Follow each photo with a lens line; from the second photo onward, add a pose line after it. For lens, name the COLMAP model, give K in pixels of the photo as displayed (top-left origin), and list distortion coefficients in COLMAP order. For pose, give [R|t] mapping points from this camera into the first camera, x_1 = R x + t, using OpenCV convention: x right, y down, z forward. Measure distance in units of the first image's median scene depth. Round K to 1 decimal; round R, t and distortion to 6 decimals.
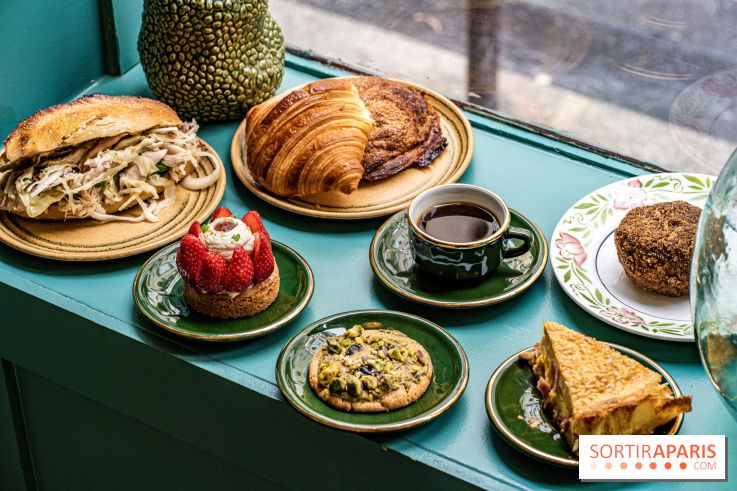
lens RADIAL K [[2214.3, 0, 368.5], [0, 2214.3, 245.5], [0, 0, 1]] dist [-0.151050, -0.227758]
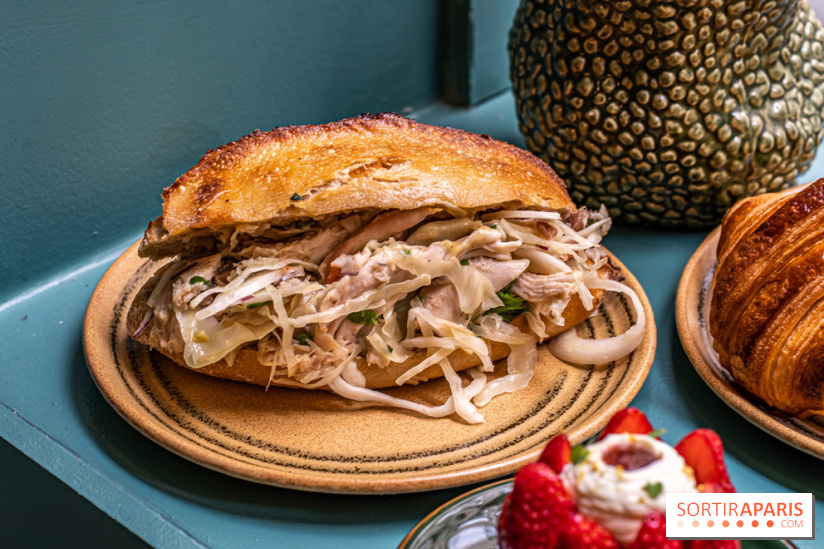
lens RADIAL K [[1960.3, 0, 482.8], [0, 1960.3, 273.2], [0, 0, 1]] dist [0.009325, 0.682189]
pose [[0.973379, 0.138117, -0.182914, -0.029466], [-0.157589, 0.982776, -0.096526, -0.002857], [0.166432, 0.122782, 0.978379, 0.619531]]
